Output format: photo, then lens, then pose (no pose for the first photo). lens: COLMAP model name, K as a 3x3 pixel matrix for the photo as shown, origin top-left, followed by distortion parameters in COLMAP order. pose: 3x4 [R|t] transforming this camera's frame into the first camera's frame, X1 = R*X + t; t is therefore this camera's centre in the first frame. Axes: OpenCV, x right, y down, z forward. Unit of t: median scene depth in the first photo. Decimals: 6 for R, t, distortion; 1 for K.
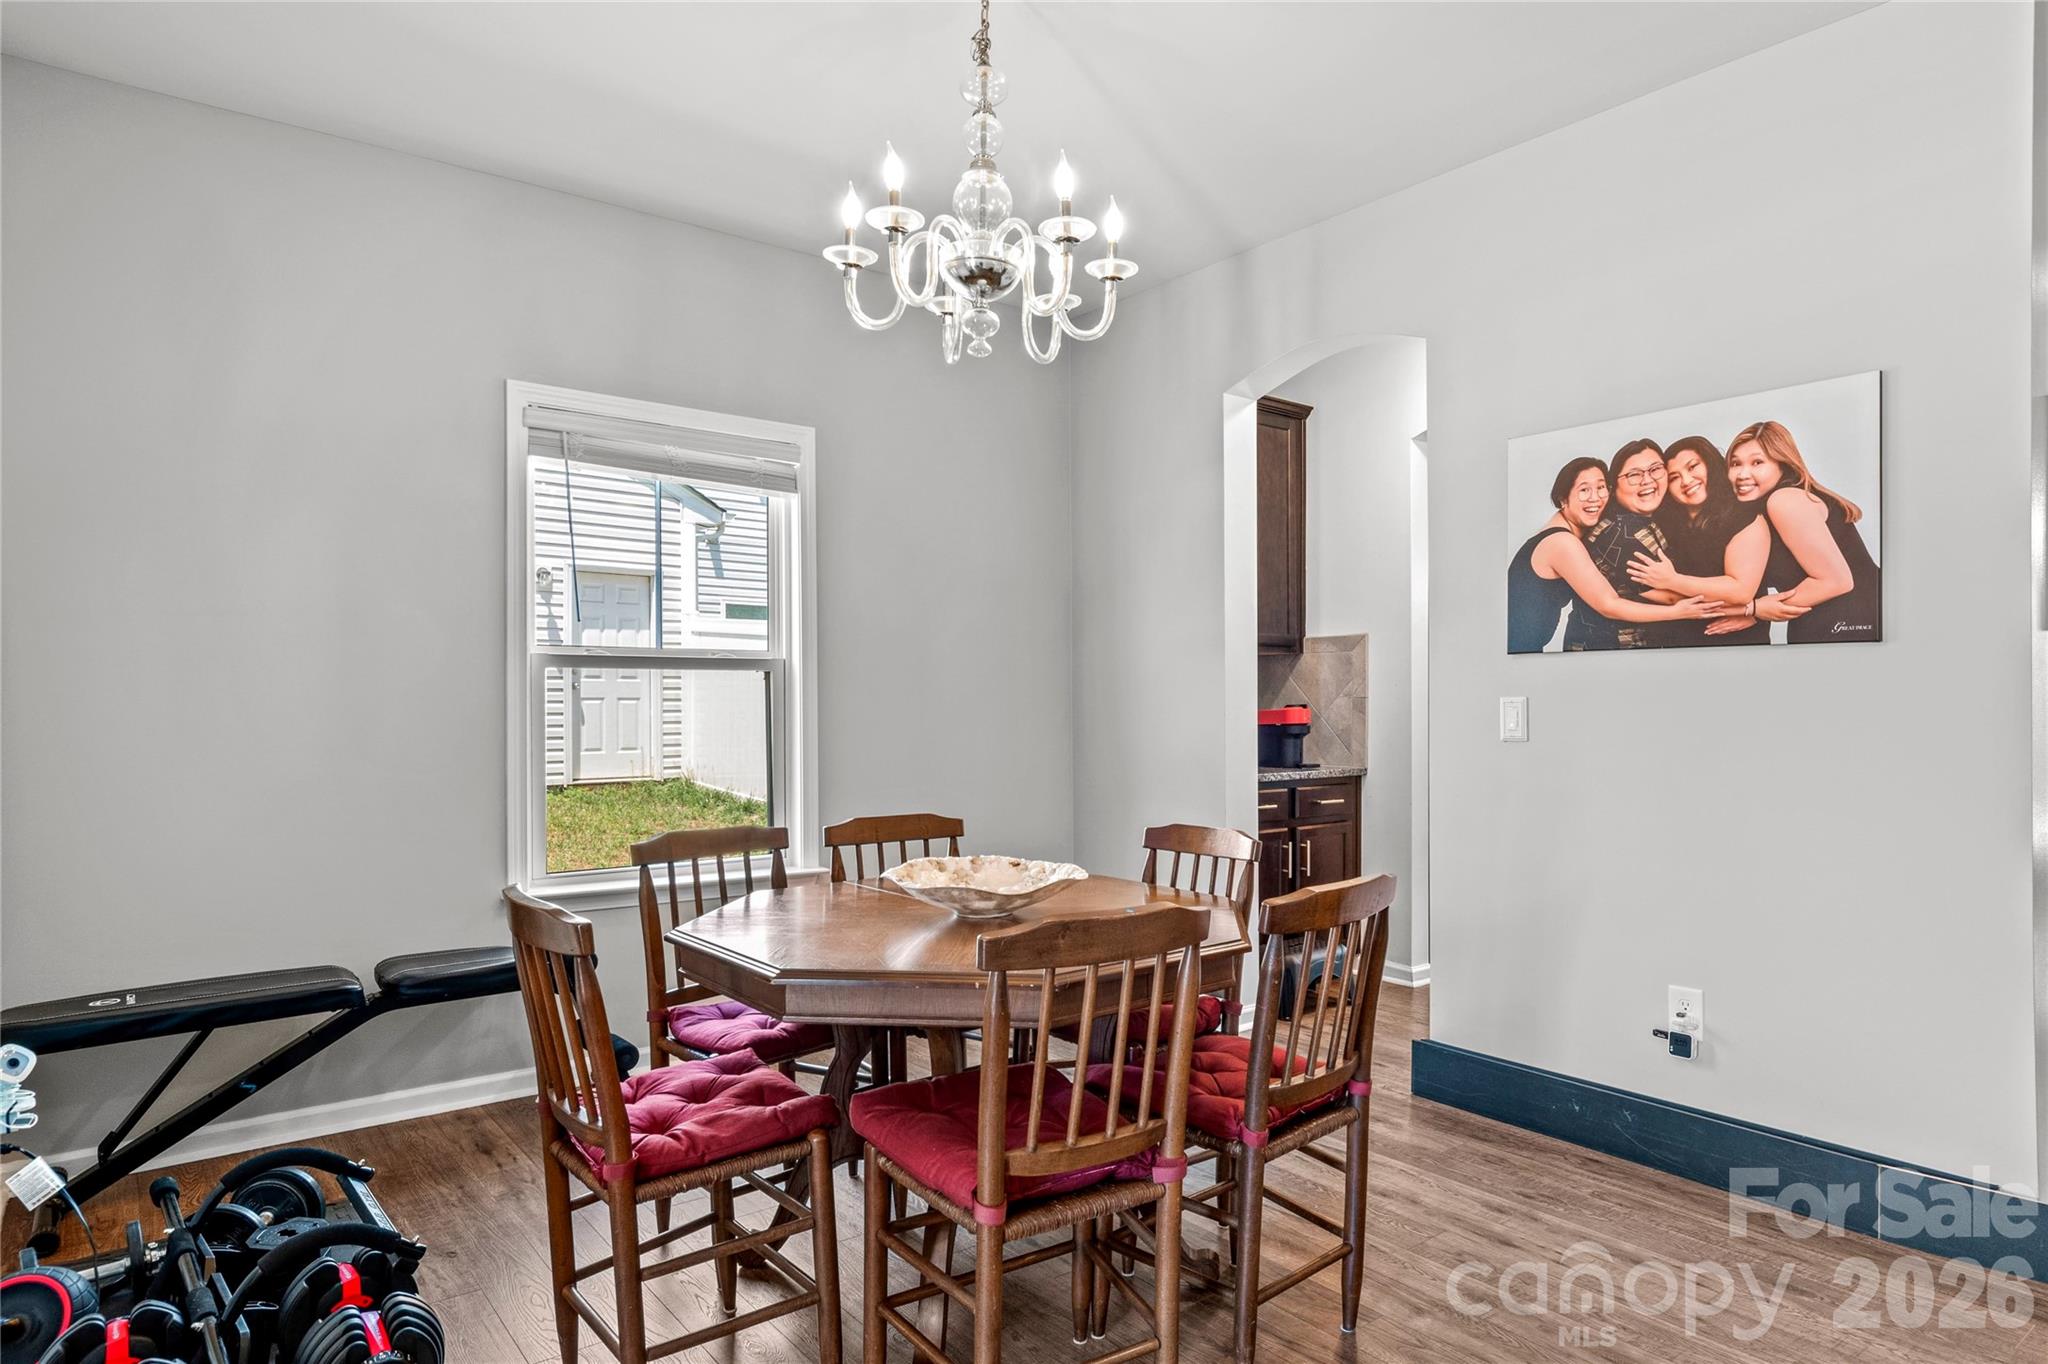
lens RADIAL K [[1202.5, 0, 1061.3], [0, 1202.5, 709.7], [0, 0, 1]] dist [-0.007277, -0.001641]
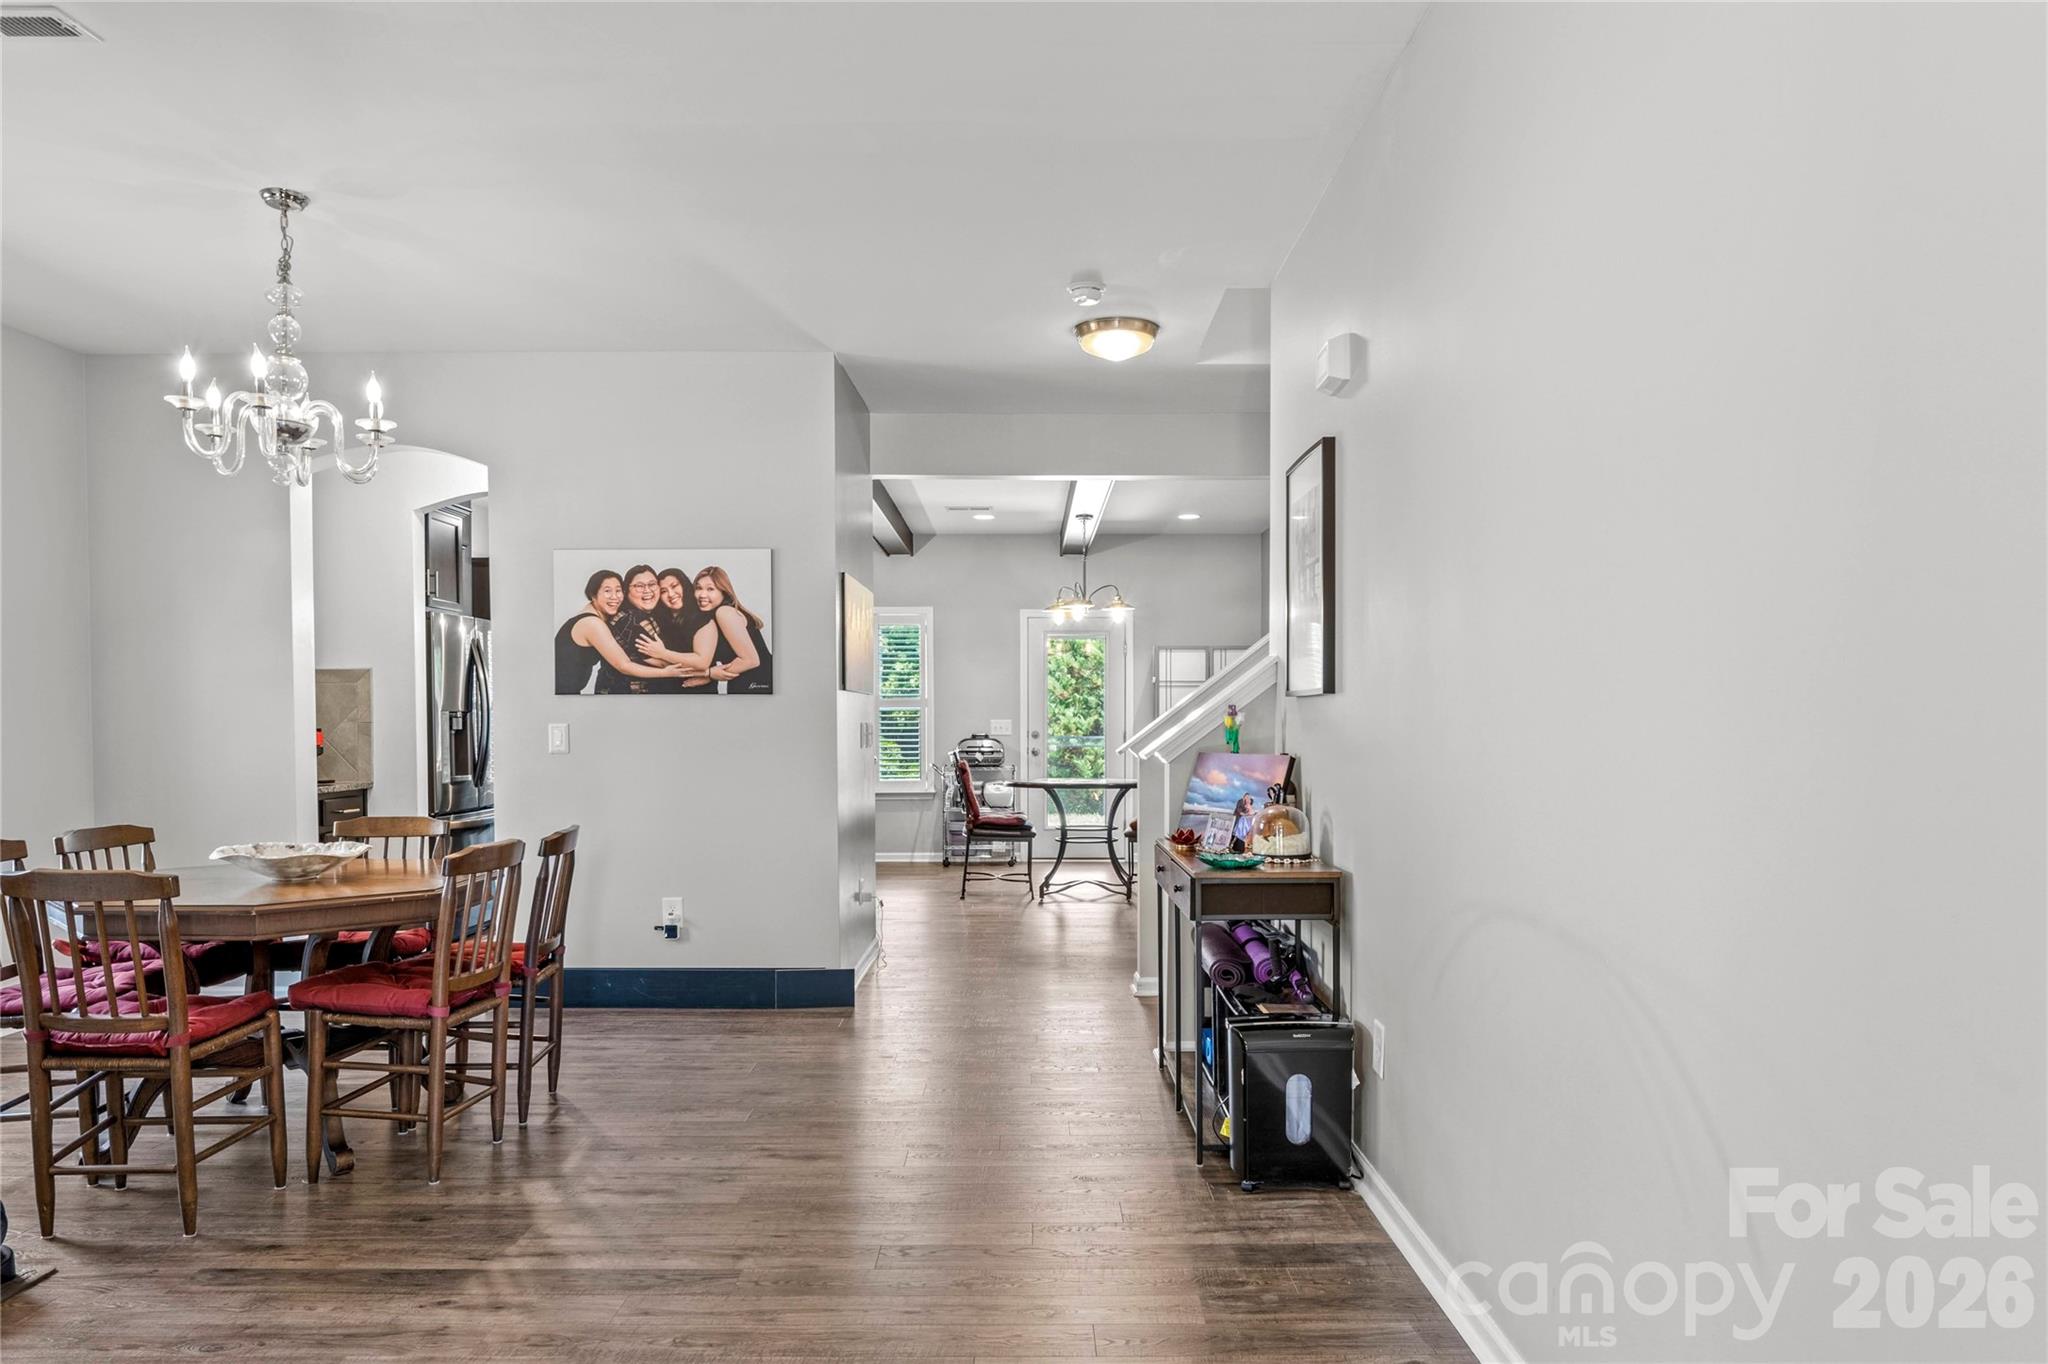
lens RADIAL K [[1272.9, 0, 1024.2], [0, 1272.9, 693.1], [0, 0, 1]] dist [-0.000555, -0.000136]
pose [[0.629165, 0.014227, 0.777141, -0.541389], [0.007193, 0.999683, -0.024124, -0.006675], [-0.777238, 0.020768, 0.628863, -0.491029]]
